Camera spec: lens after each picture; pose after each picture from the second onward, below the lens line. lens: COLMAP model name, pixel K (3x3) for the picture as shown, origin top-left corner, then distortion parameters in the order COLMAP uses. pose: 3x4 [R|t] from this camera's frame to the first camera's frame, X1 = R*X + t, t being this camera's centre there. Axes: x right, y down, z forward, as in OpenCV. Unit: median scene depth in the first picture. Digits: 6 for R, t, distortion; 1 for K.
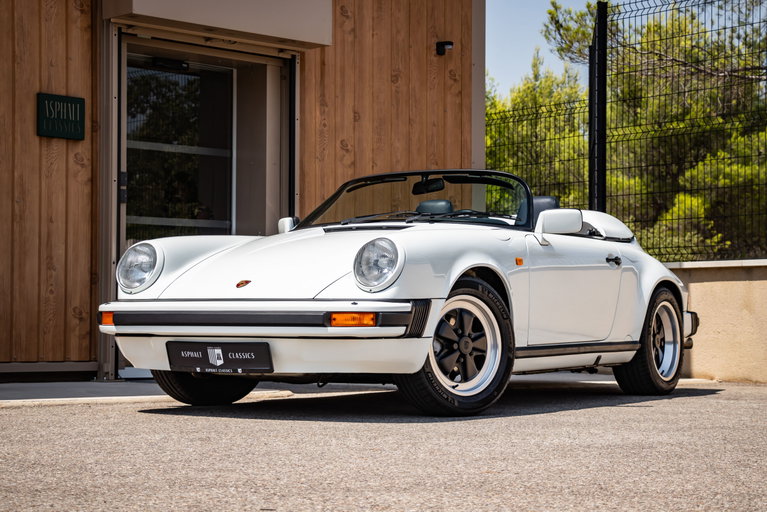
lens RADIAL K [[1636.2, 0, 383.4], [0, 1636.2, 260.8], [0, 0, 1]] dist [0.384287, 0.000000]
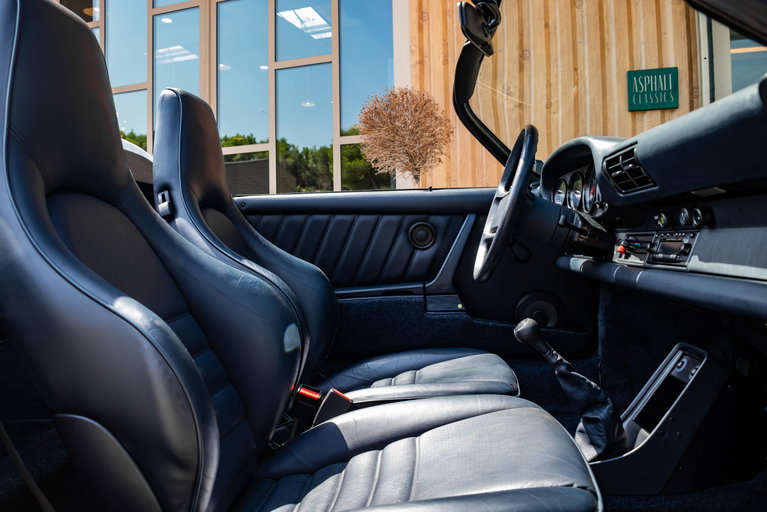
lens RADIAL K [[613.2, 0, 409.7], [0, 613.2, 241.0], [0, 0, 1]] dist [-0.082030, 0.000464]
pose [[0.511472, -0.027500, -0.858860, 0.050242], [0.056777, 0.998385, 0.001844, -0.000865], [0.857422, -0.049707, 0.512208, 0.674654]]
